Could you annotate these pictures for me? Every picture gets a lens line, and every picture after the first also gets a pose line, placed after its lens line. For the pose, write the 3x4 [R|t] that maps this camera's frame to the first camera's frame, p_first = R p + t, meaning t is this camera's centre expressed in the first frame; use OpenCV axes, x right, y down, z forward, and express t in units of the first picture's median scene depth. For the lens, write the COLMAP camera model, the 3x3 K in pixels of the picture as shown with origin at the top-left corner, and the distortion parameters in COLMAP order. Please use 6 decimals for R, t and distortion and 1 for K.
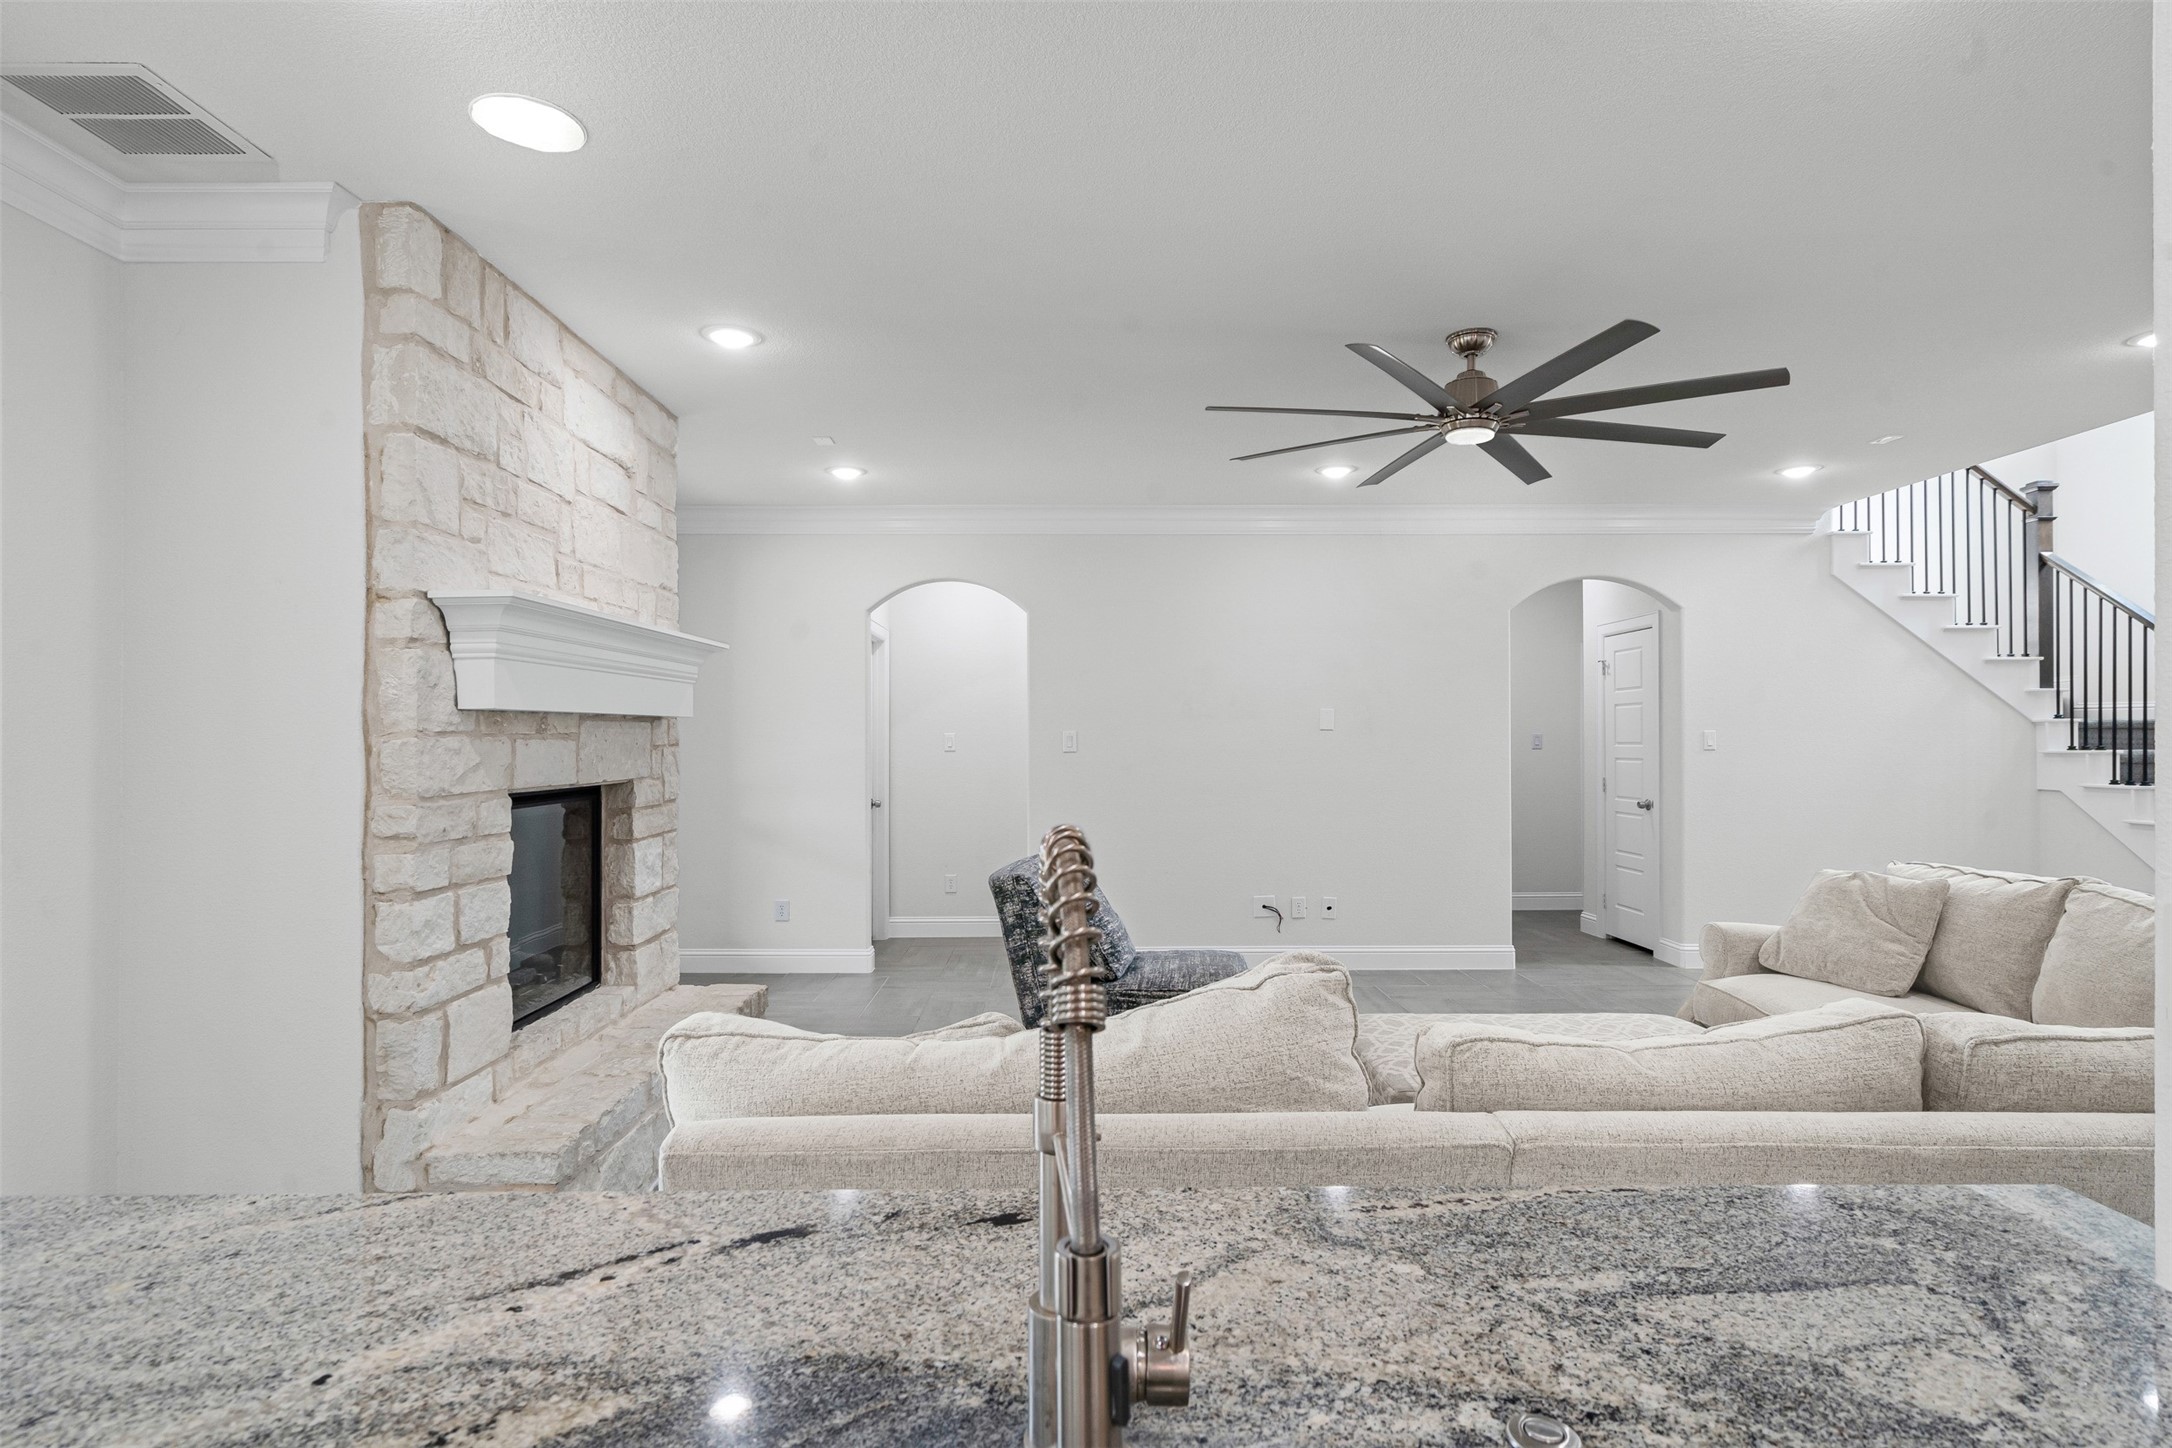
lens RADIAL K [[1077.1, 0, 1082.8], [0, 1077.1, 710.0], [0, 0, 1]] dist [0.001905, 0.000814]
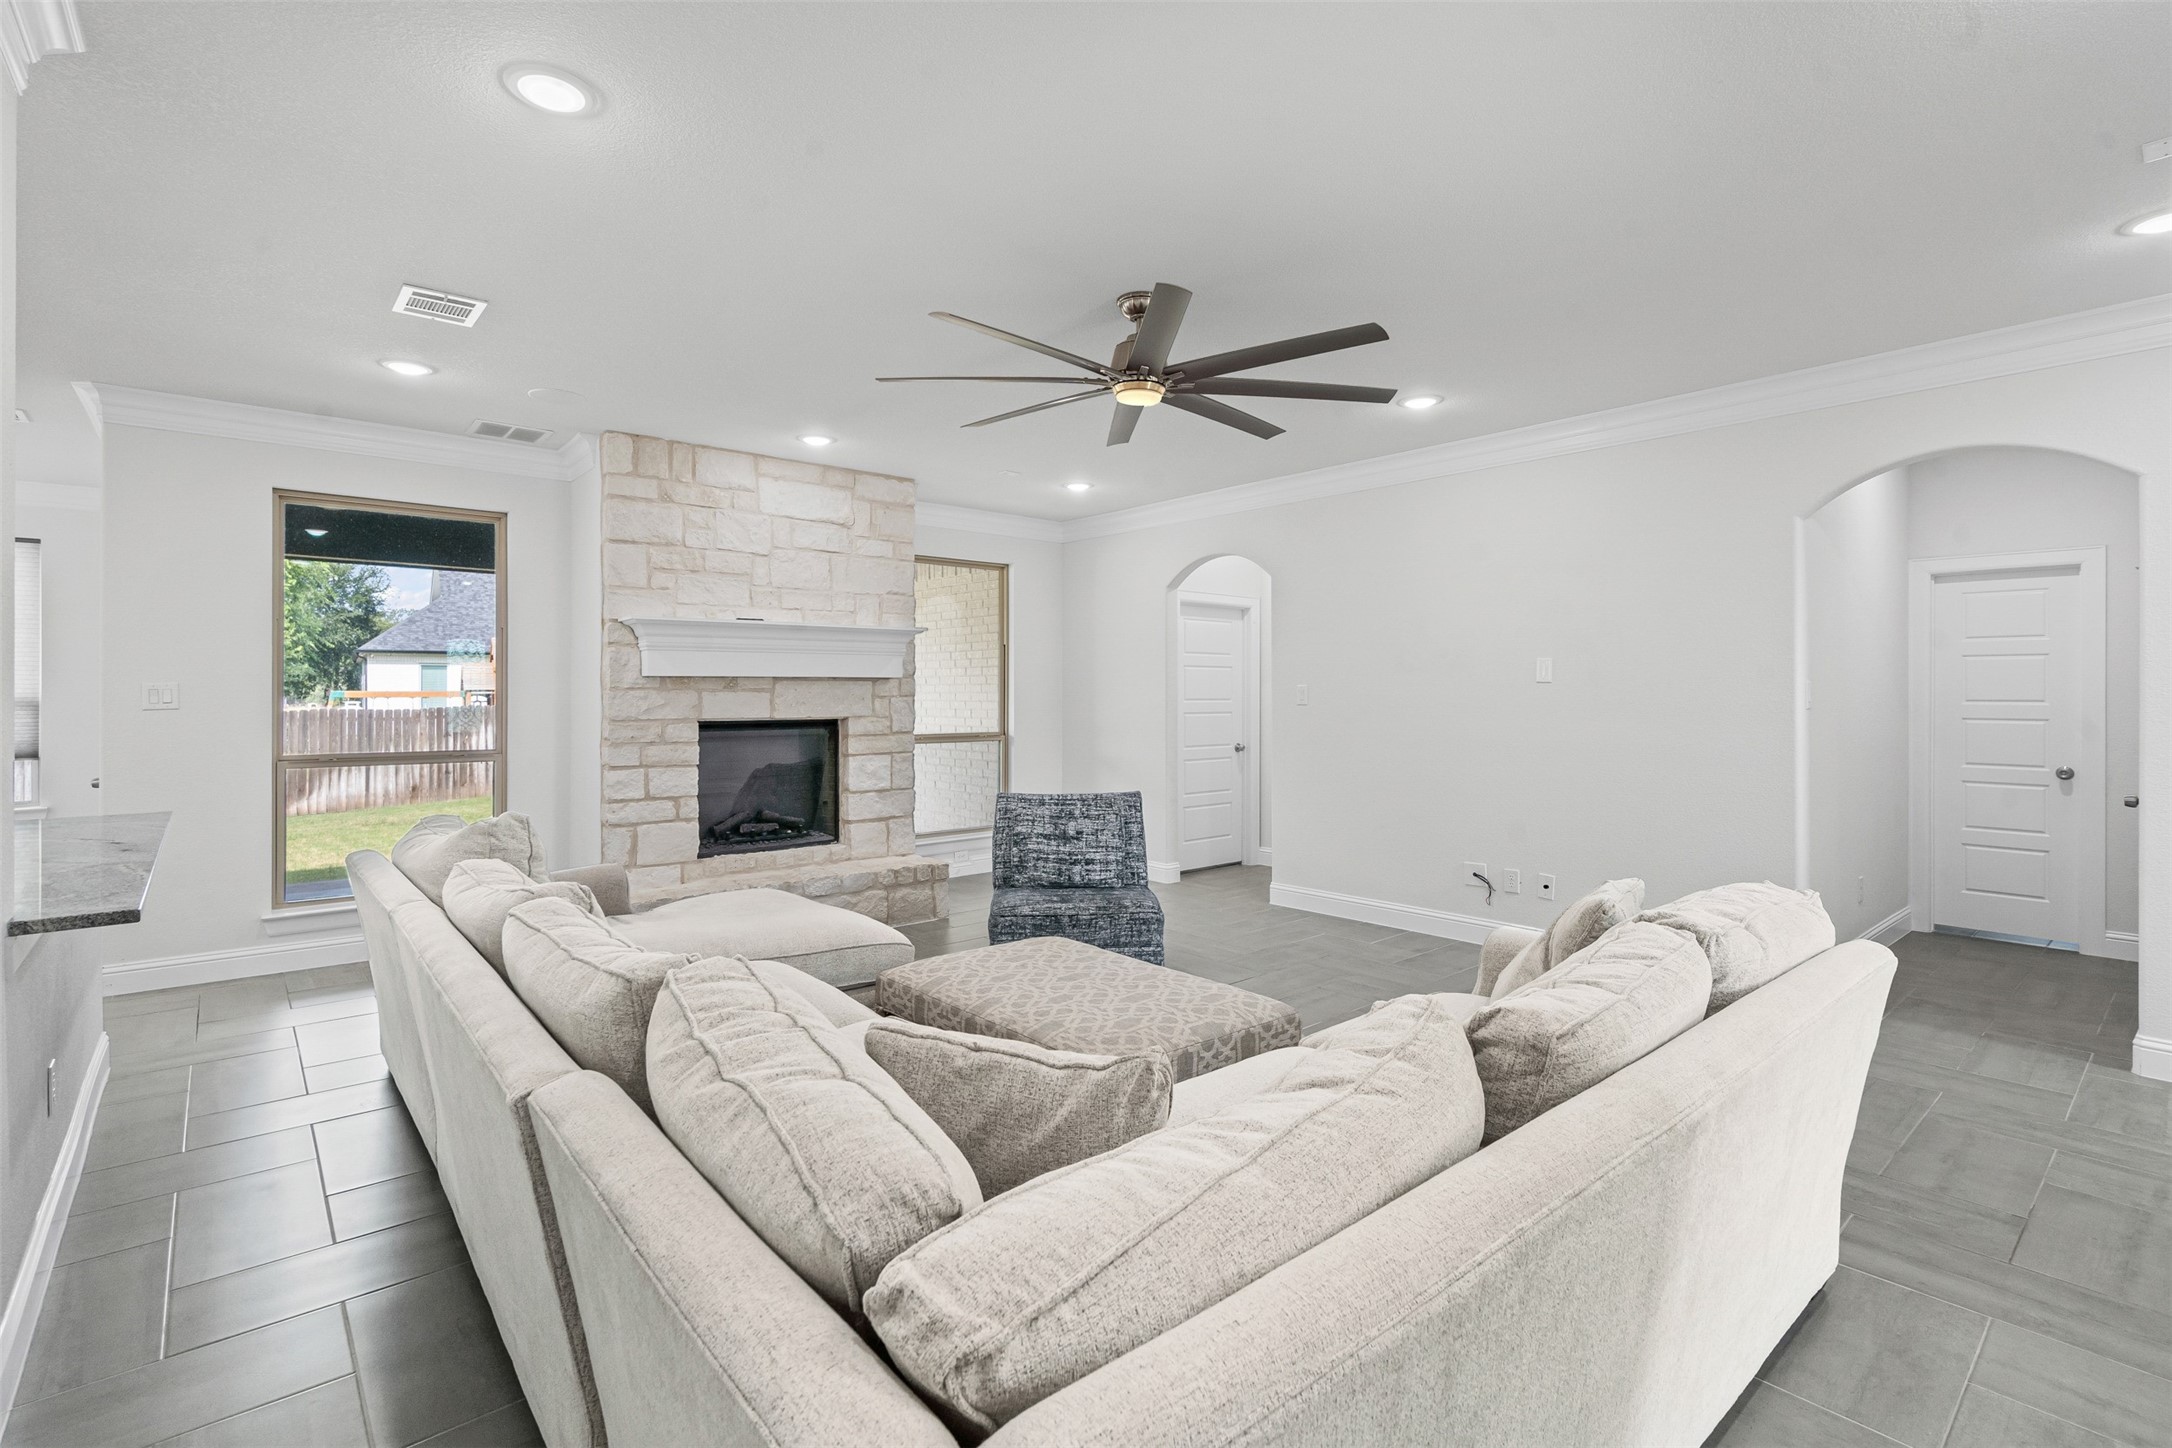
lens RADIAL K [[1041.8, 0, 1095.5], [0, 1041.8, 656.6], [0, 0, 1]] dist [0.023949, 0.000177]
pose [[0.655432, -0.028322, -0.754723, 1.122007], [0.020805, 0.999594, -0.019443, 0.014220], [0.754968, -0.002958, 0.655755, 0.294719]]
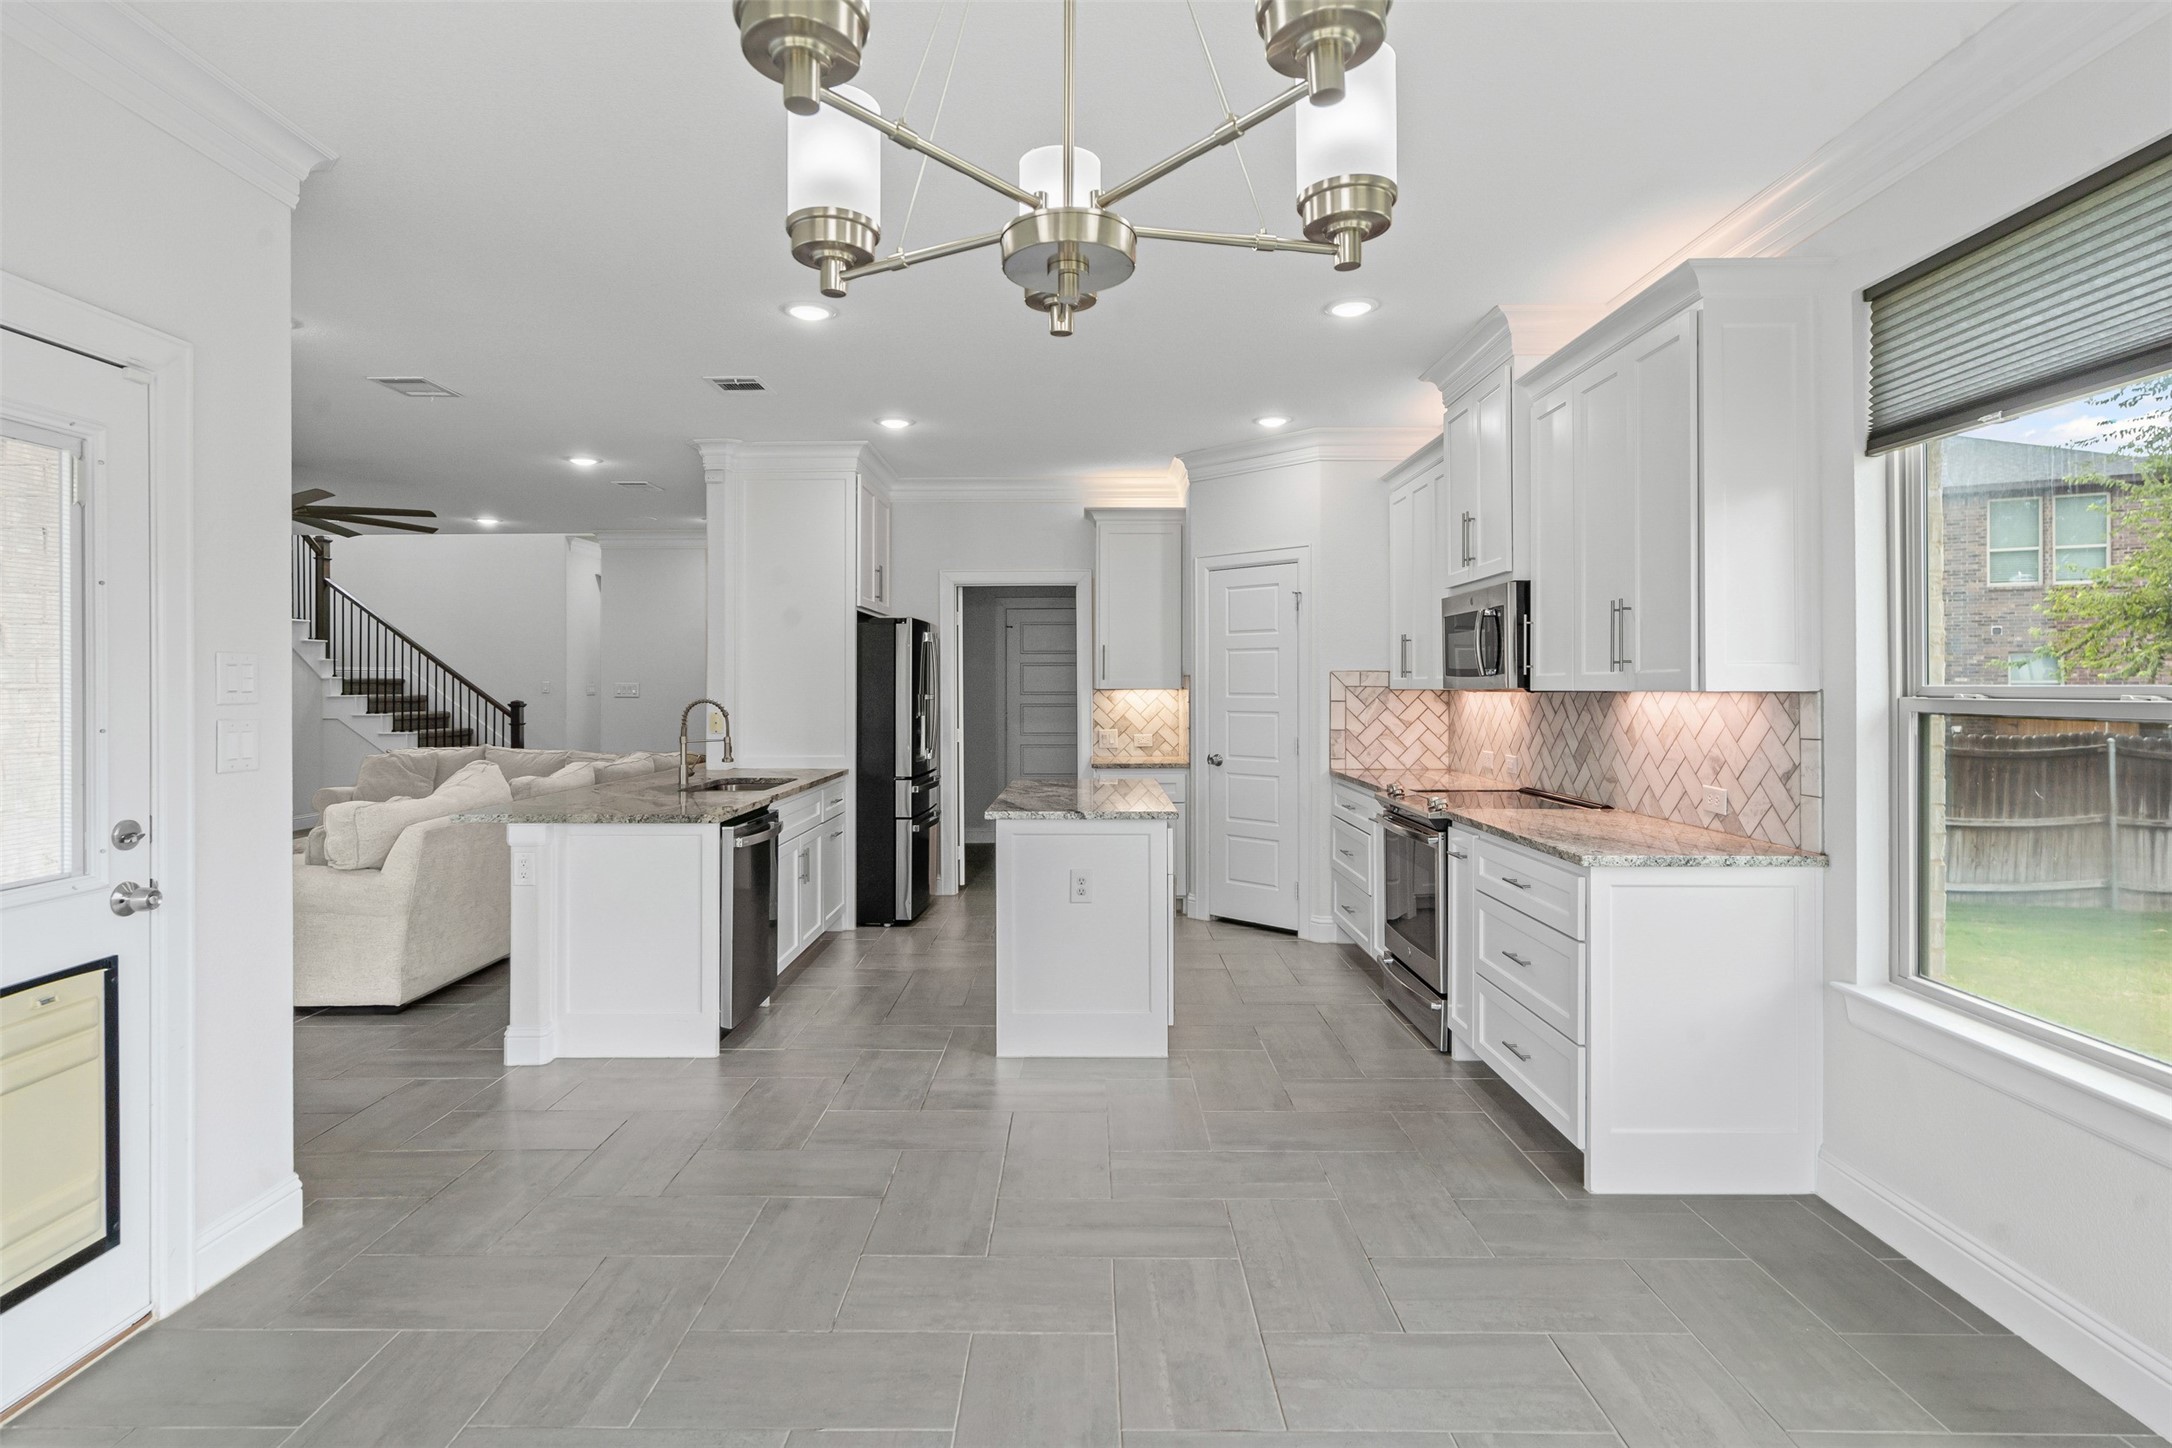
lens RADIAL K [[1103.4, 0, 1082.9], [0, 1103.4, 689.4], [0, 0, 1]] dist [0.004711, 0.000318]
pose [[0.005437, -0.002044, 0.999983, -1.444591], [-0.024565, 0.999696, 0.002177, -0.008764], [-0.999683, -0.024576, 0.005385, -0.343591]]
